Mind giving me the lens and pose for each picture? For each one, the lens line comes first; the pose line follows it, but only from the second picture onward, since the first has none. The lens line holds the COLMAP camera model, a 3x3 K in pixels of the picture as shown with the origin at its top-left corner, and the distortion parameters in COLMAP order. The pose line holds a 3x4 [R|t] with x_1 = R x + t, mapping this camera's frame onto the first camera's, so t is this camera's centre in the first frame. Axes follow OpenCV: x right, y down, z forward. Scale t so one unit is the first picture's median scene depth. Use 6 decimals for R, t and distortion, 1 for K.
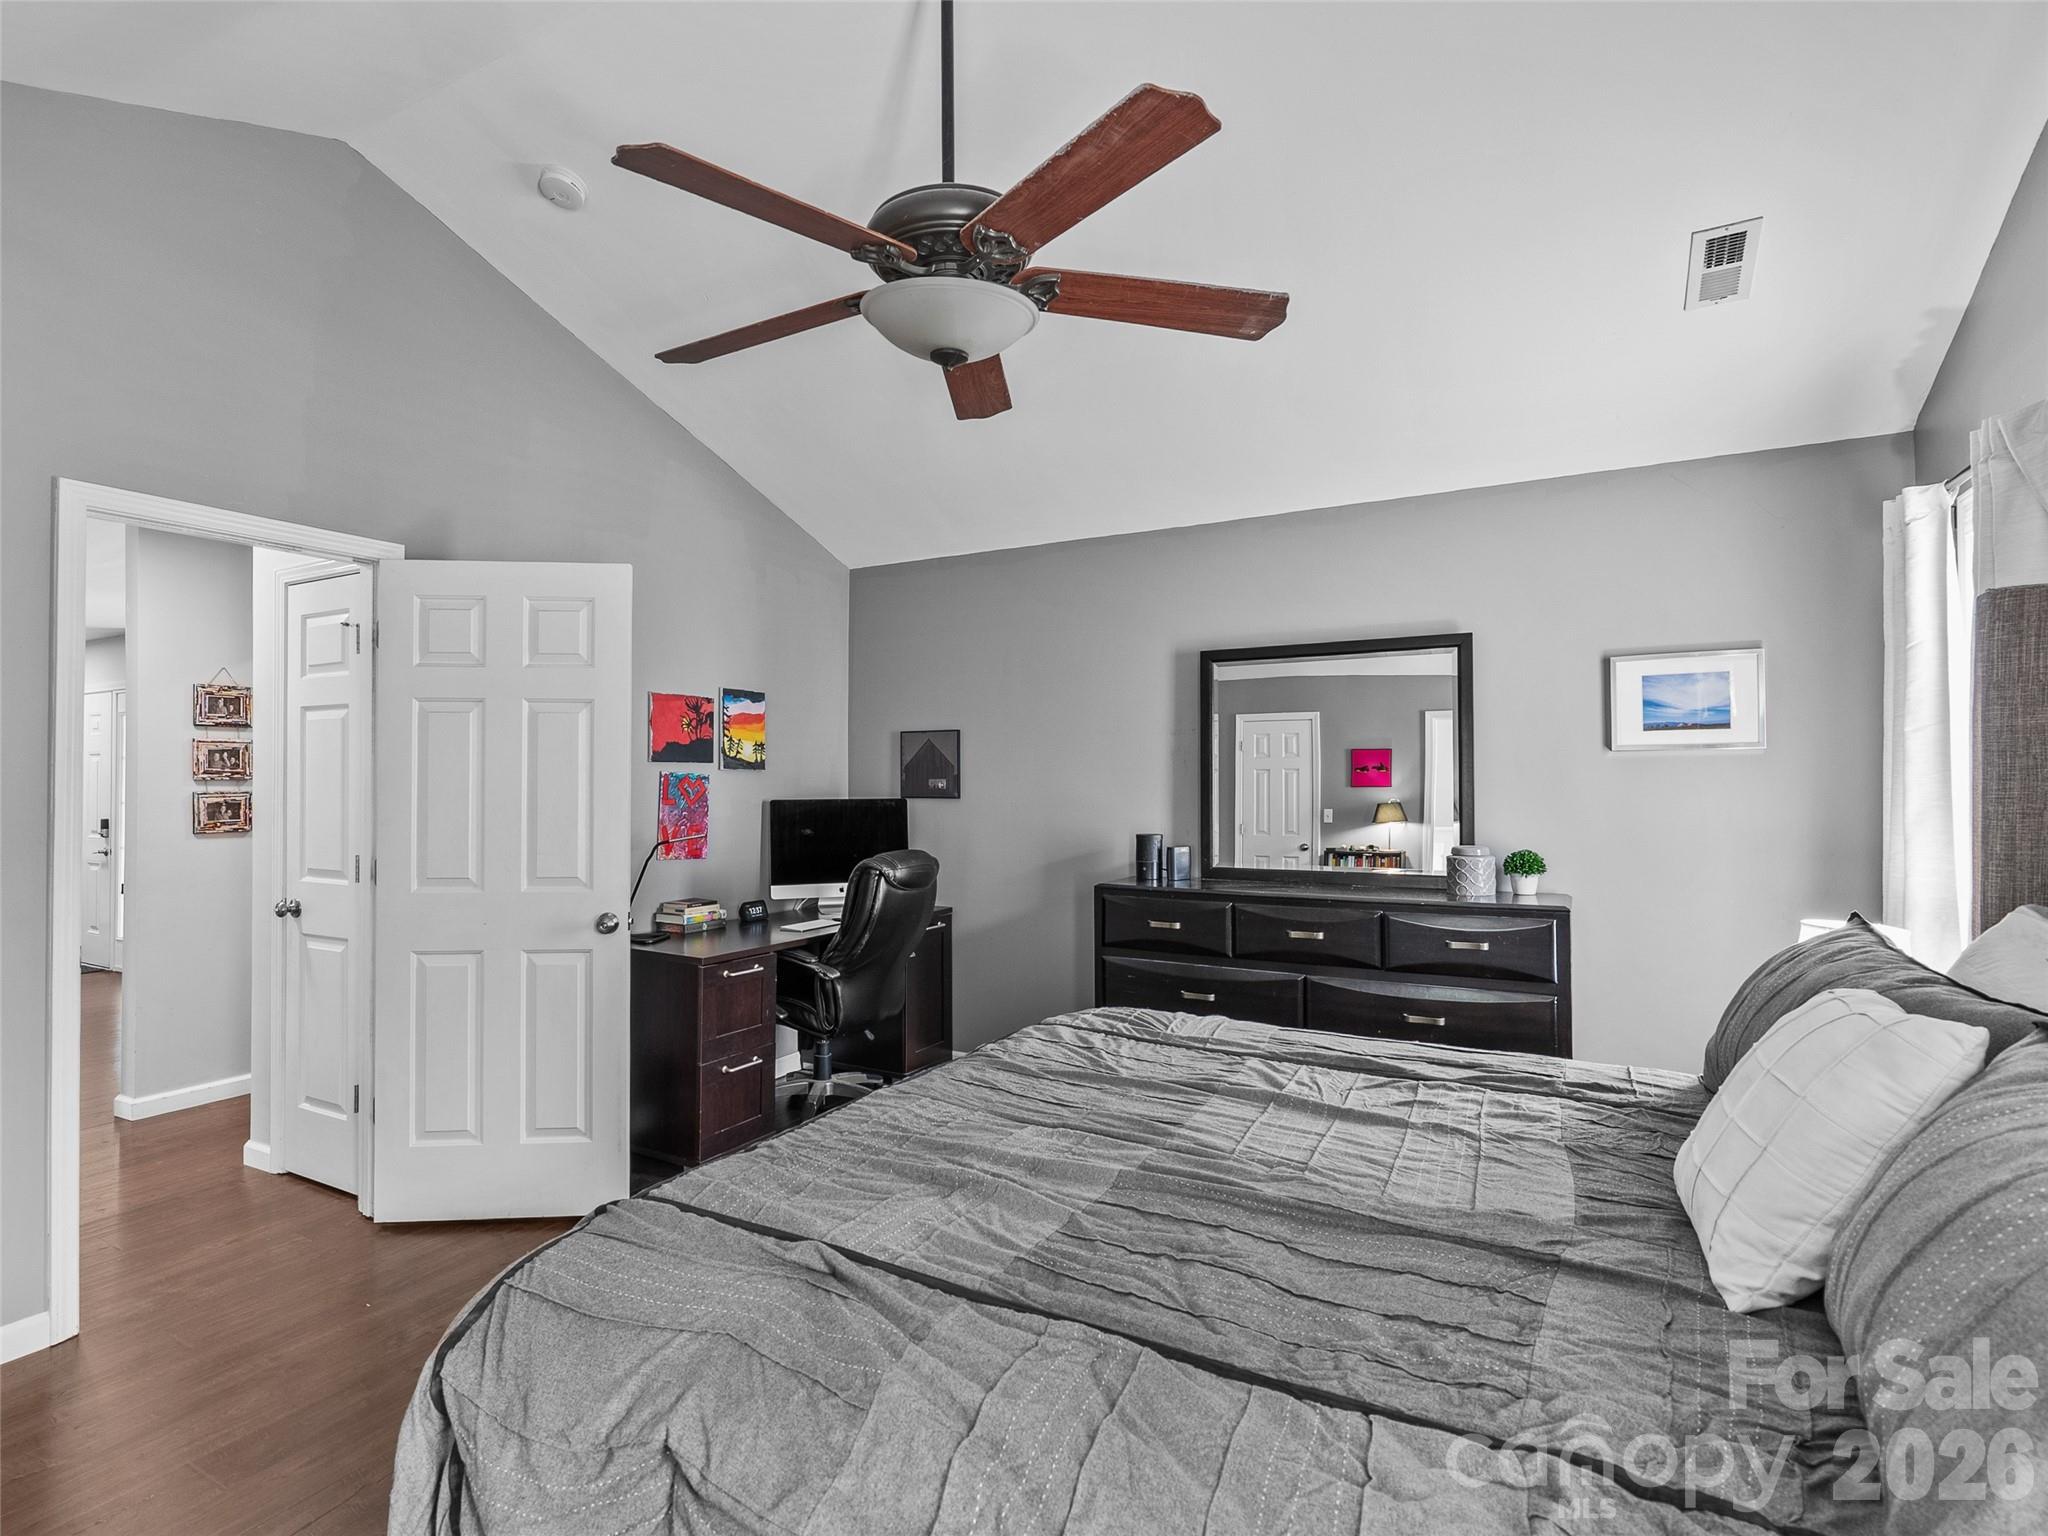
lens RADIAL K [[1057.1, 0, 983.8], [0, 1057.1, 769.4], [0, 0, 1]] dist [-0.007878, 0.004531]
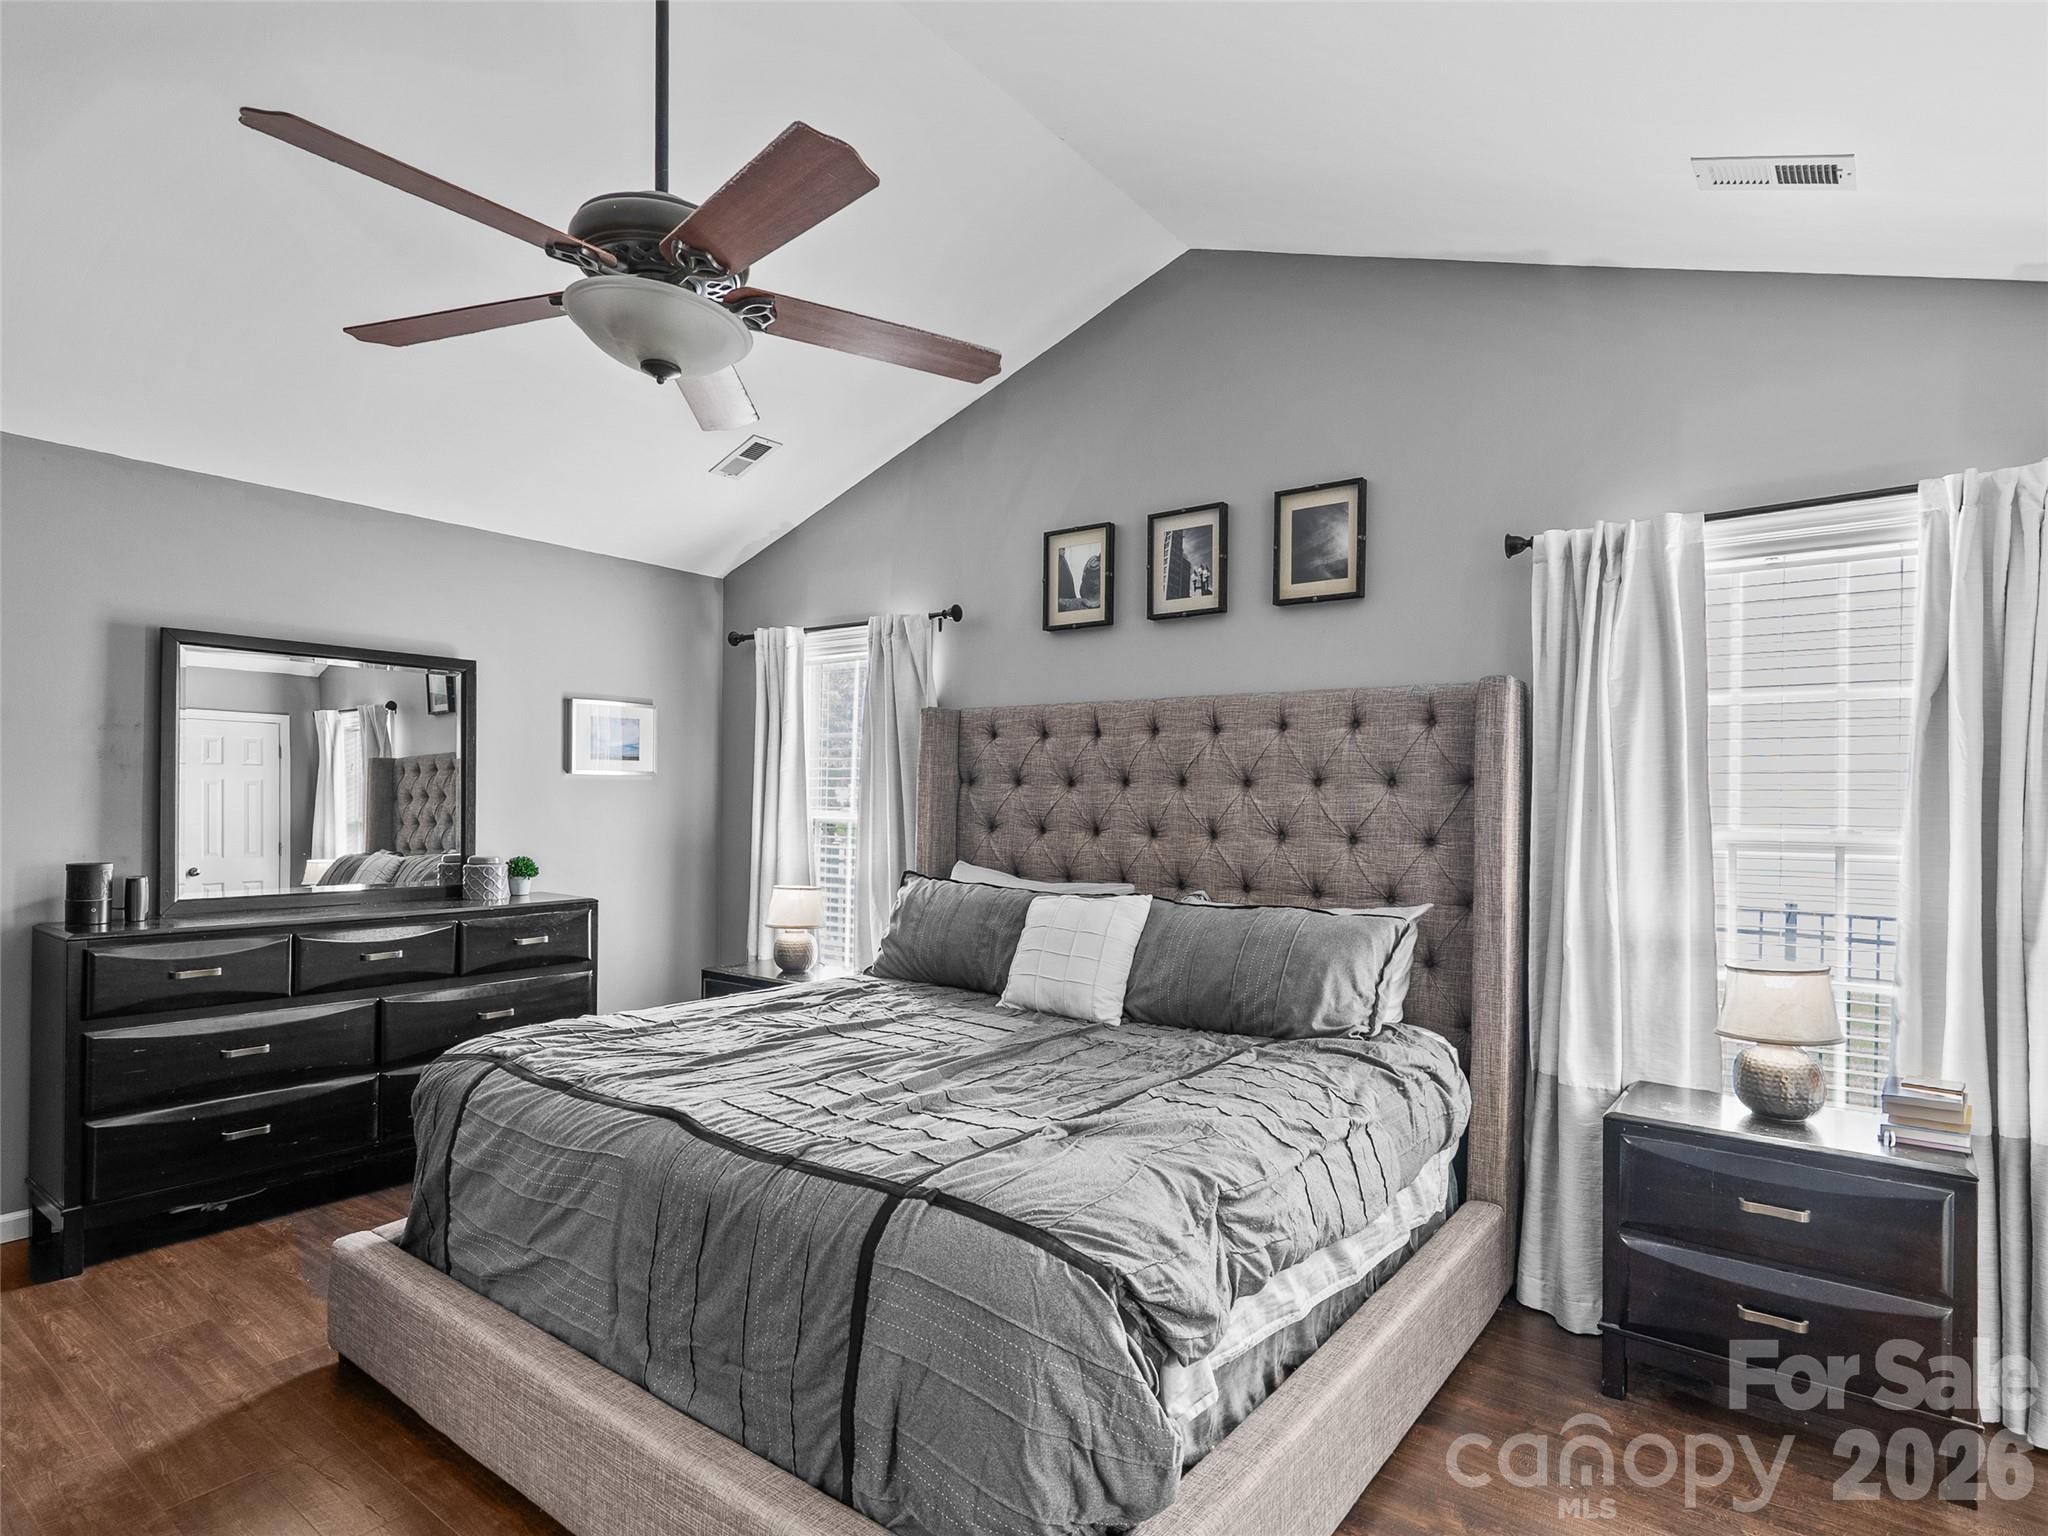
lens RADIAL K [[1025.0, 0, 1037.7], [0, 1025.0, 814.8], [0, 0, 1]] dist [-0.025234, -0.000659]
pose [[0.132457, -0.007936, 0.991157, -0.546026], [-0.022395, 0.999689, 0.010997, 0.005322], [-0.990936, -0.023653, 0.132238, 0.301139]]
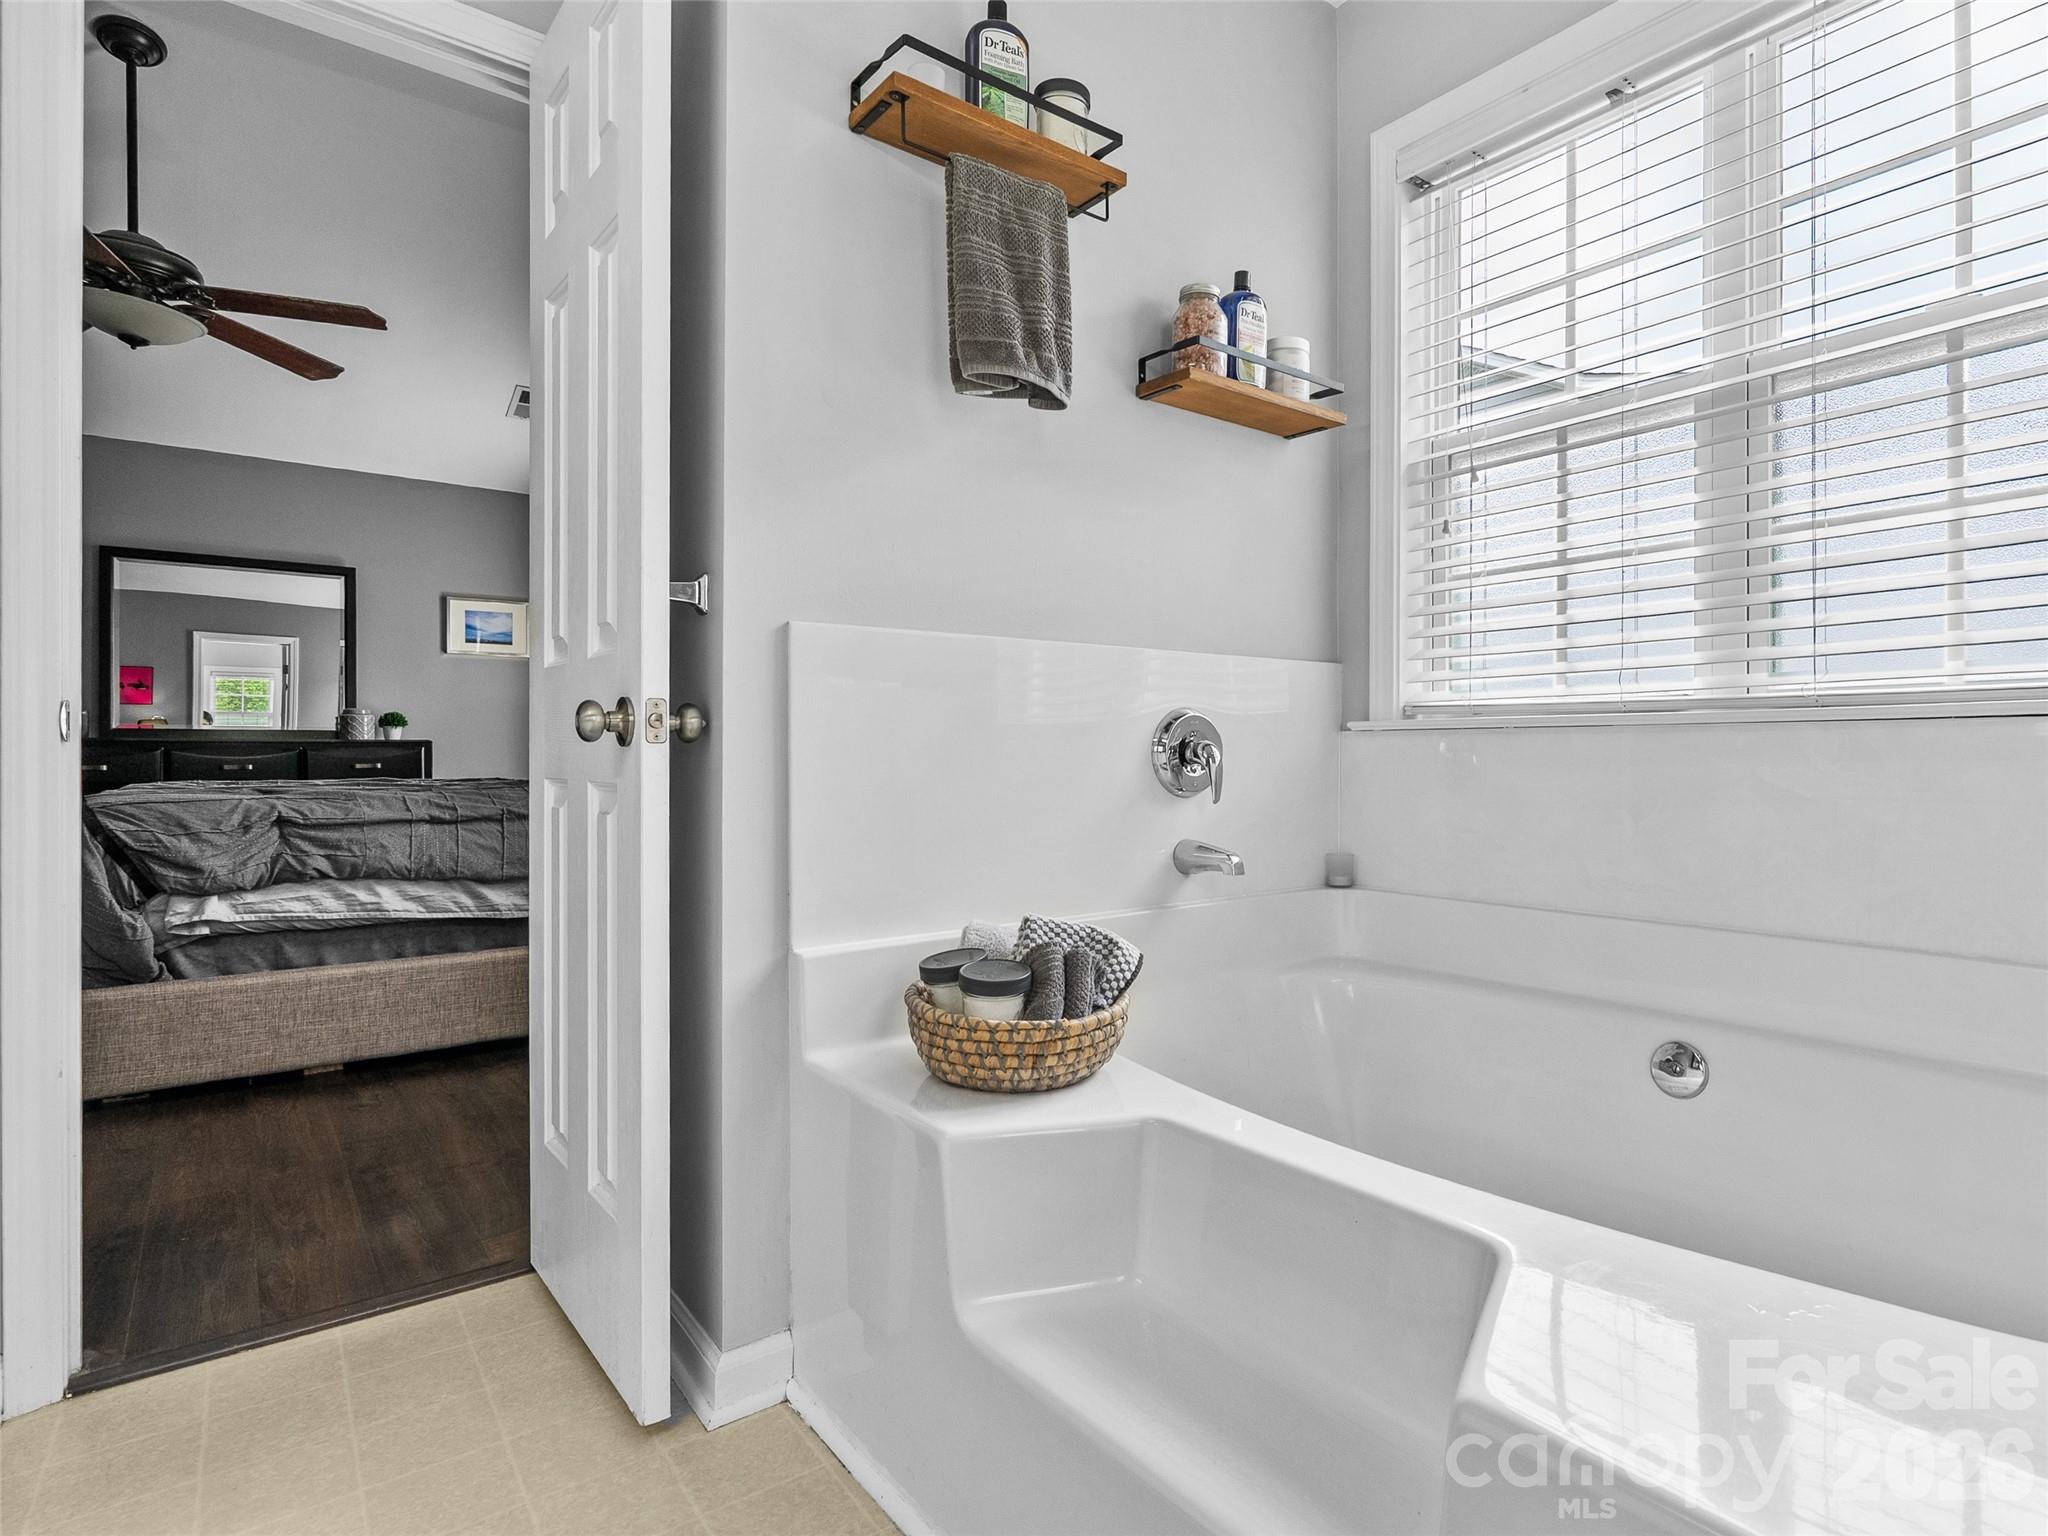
lens RADIAL K [[1018.0, 0, 1090.9], [0, 1018.0, 746.3], [0, 0, 1]] dist [-0.002703, 0.000406]
pose [[0.353786, 0.002116, 0.935324, -0.559887], [-0.008368, 0.999965, 0.000903, 0.122921], [-0.935289, -0.008146, 0.353792, -0.531691]]
